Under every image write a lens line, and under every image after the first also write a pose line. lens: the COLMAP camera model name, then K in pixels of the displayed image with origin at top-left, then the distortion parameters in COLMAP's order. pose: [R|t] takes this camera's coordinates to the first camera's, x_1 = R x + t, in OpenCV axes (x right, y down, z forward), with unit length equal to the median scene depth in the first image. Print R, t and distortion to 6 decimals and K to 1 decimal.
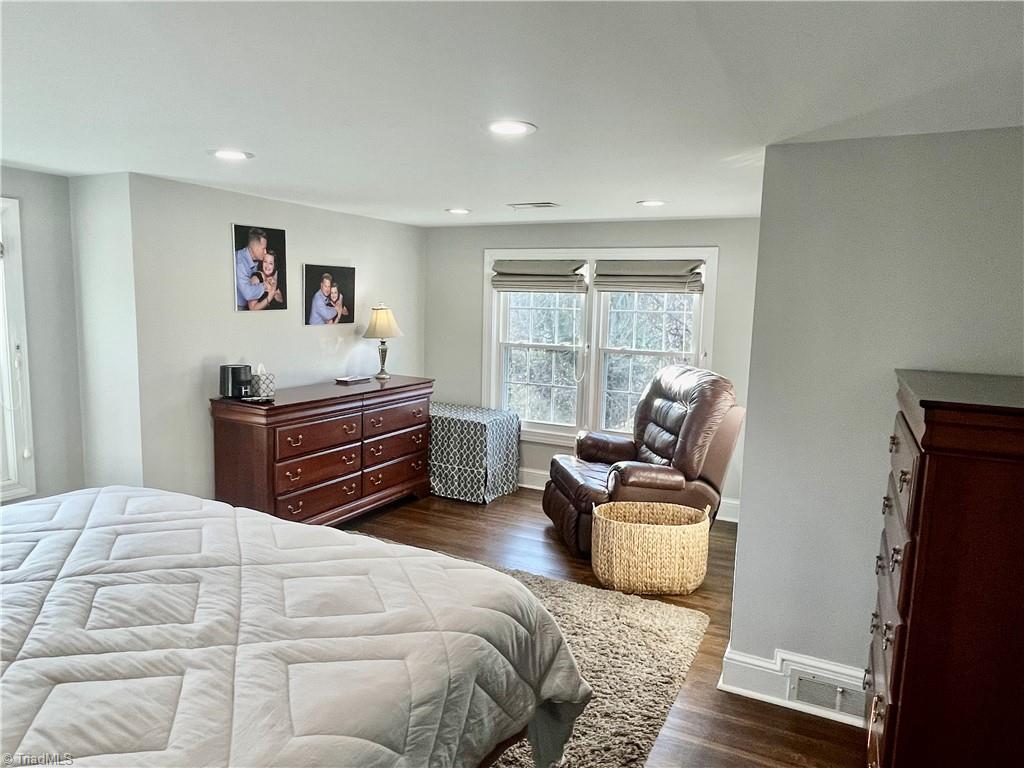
lens RADIAL K [[668.1, 0, 512.0], [0, 668.1, 384.0], [0, 0, 1]] dist [-0.001969, -0.000284]
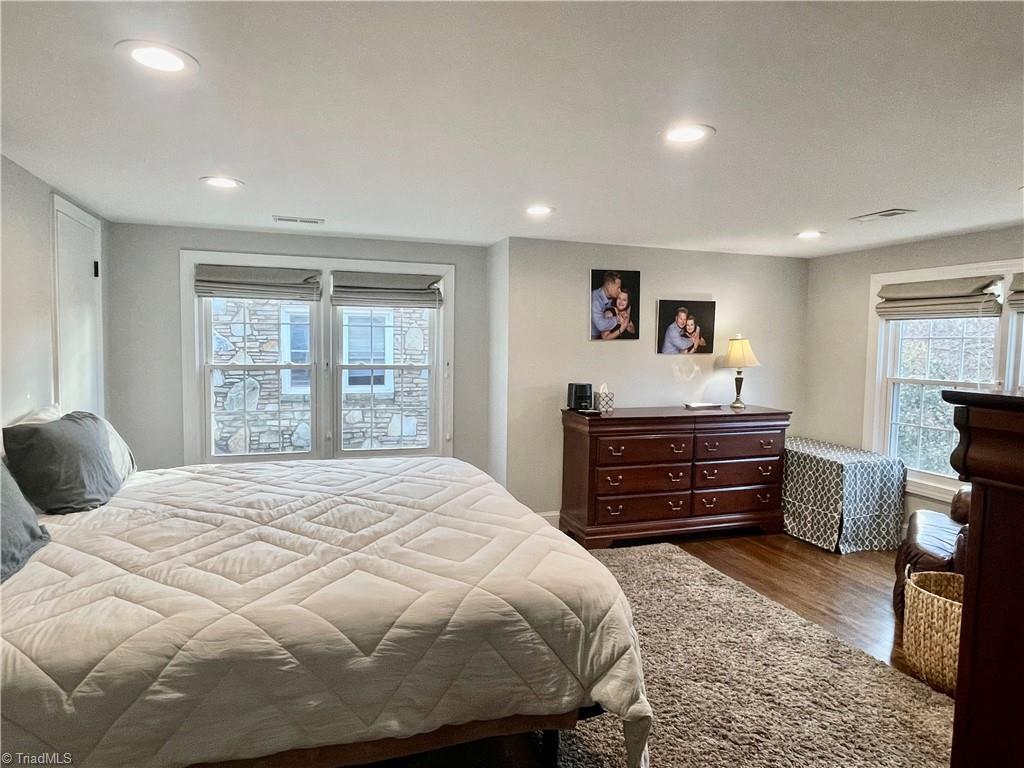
lens RADIAL K [[610.6, 0, 512.0], [0, 610.6, 384.0], [0, 0, 1]] dist [-0.003295, -0.000447]
pose [[0.717256, 0.031195, -0.696111, 0.248719], [-0.082306, 0.995797, -0.040181, 0.025957], [0.691932, 0.086114, 0.716809, 0.106947]]
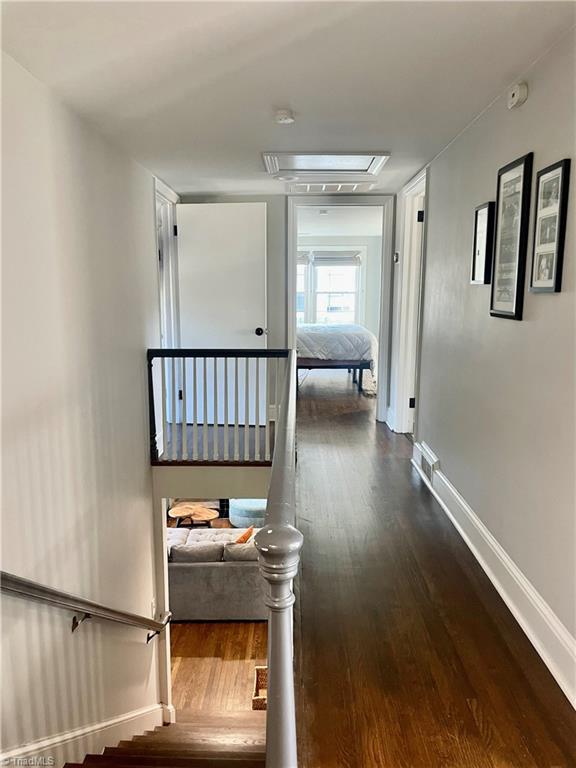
lens RADIAL K [[589.1, 0, 288.0], [0, 589.1, 384.0], [0, 0, 1]] dist [0.098229, -0.140493]
pose [[0.433024, 0.123757, -0.892846, 1.488653], [-0.105721, 0.990666, 0.086042, 0.159292], [0.895161, 0.057134, 0.442066, -0.512613]]
